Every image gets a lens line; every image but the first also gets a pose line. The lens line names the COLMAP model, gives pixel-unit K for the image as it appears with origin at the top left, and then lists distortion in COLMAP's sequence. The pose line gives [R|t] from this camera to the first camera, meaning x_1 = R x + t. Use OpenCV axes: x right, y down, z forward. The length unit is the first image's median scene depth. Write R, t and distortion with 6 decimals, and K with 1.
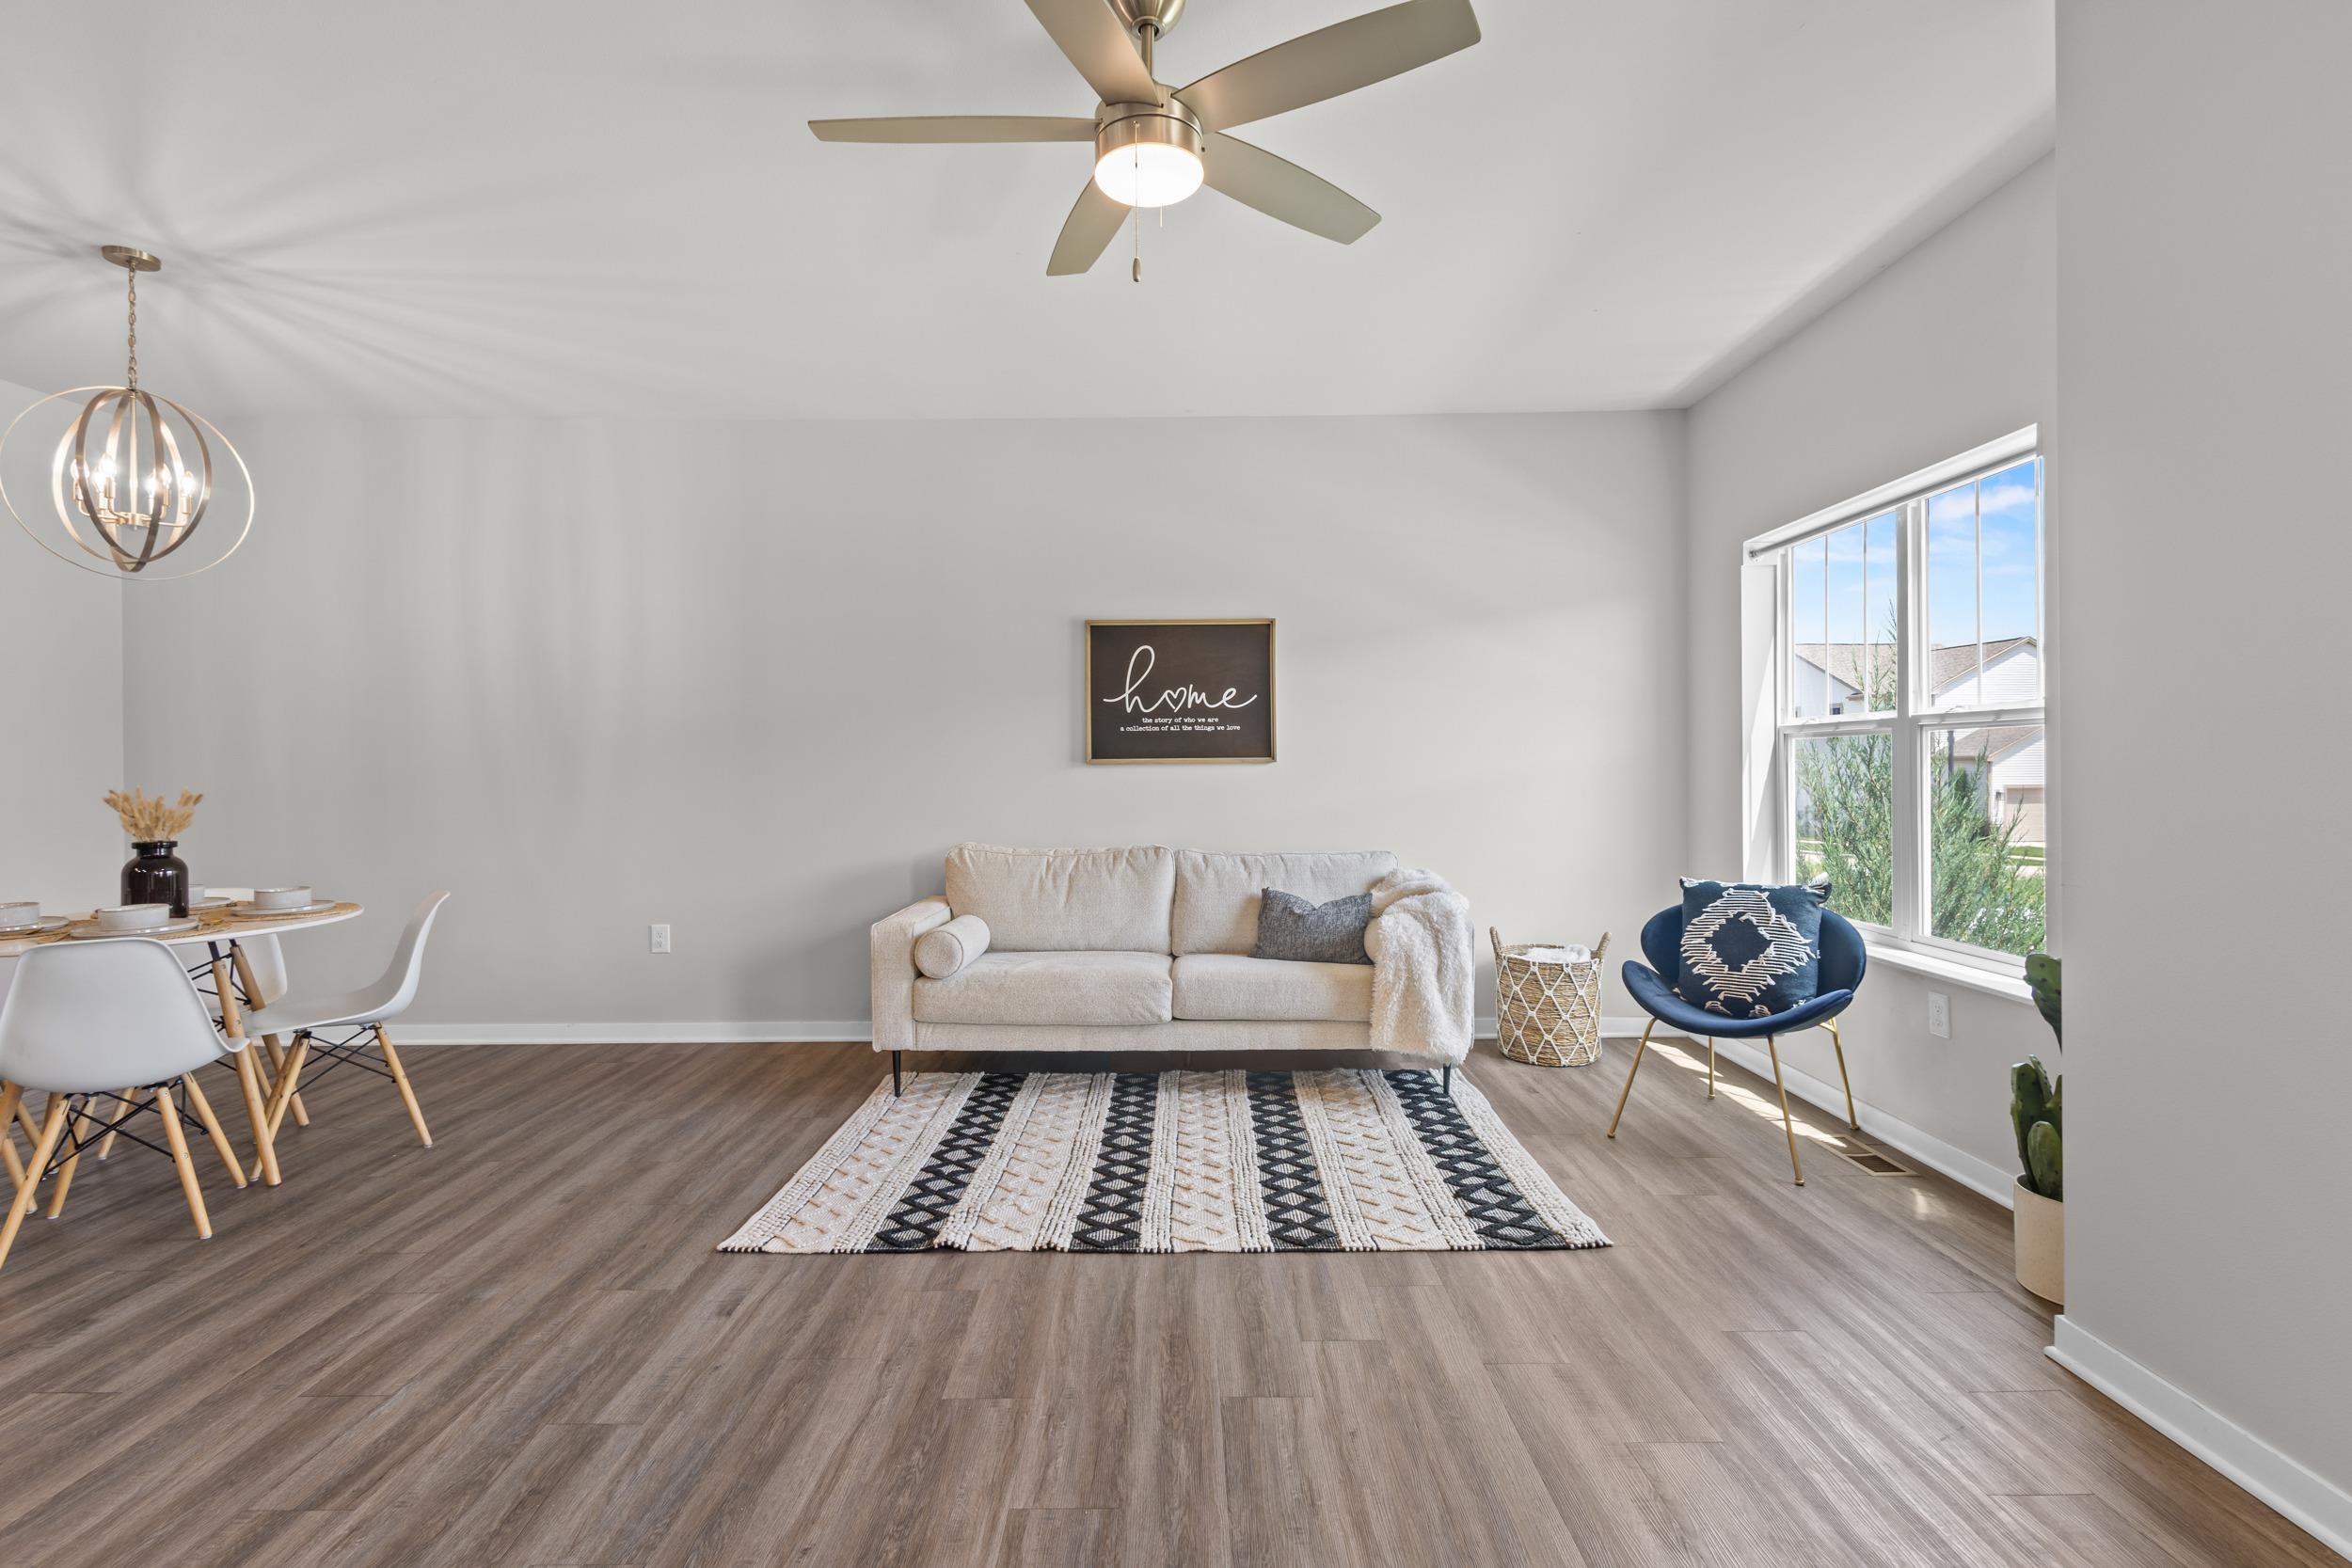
lens RADIAL K [[1074.6, 0, 1181.9], [0, 1074.6, 771.3], [0, 0, 1]] dist [0.006588, -0.003129]
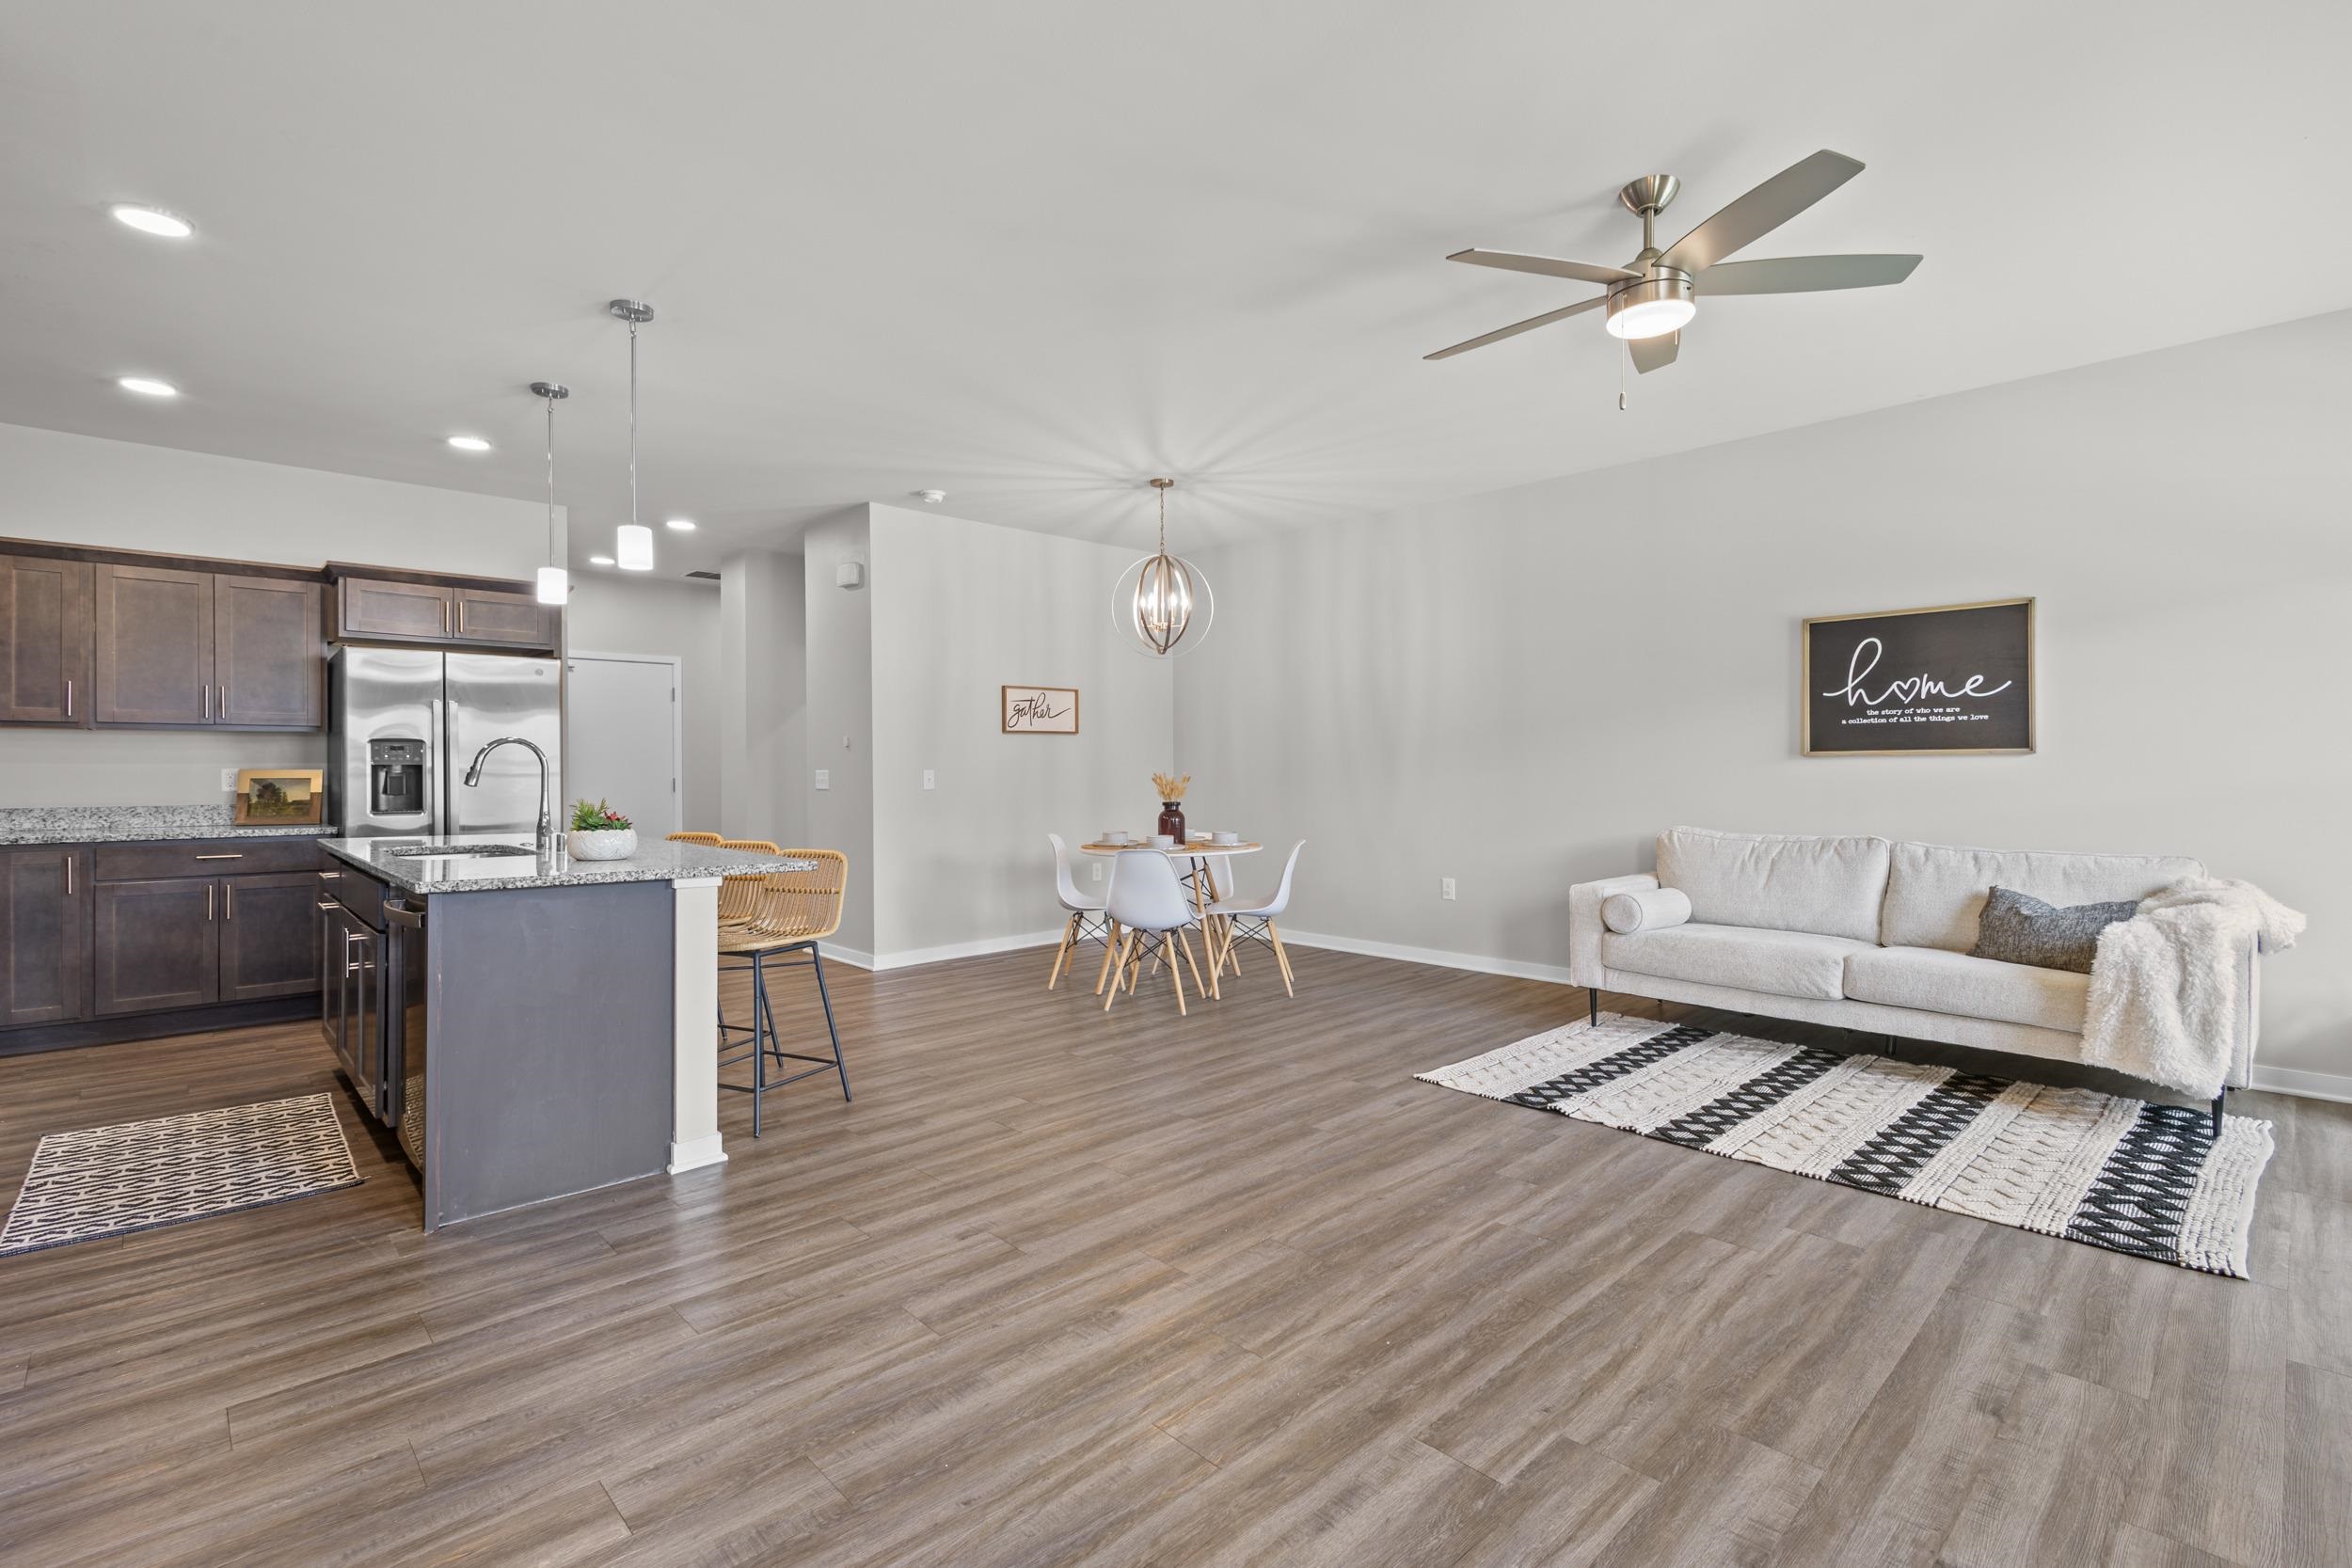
lens RADIAL K [[1074.6, 0, 1176.6], [0, 1074.6, 774.4], [0, 0, 1]] dist [0.006588, -0.003129]
pose [[0.691227, 0.007038, -0.722603, 0.348963], [-0.000214, 0.999955, 0.009535, 0.001281], [0.722638, -0.006436, 0.691197, -0.235399]]
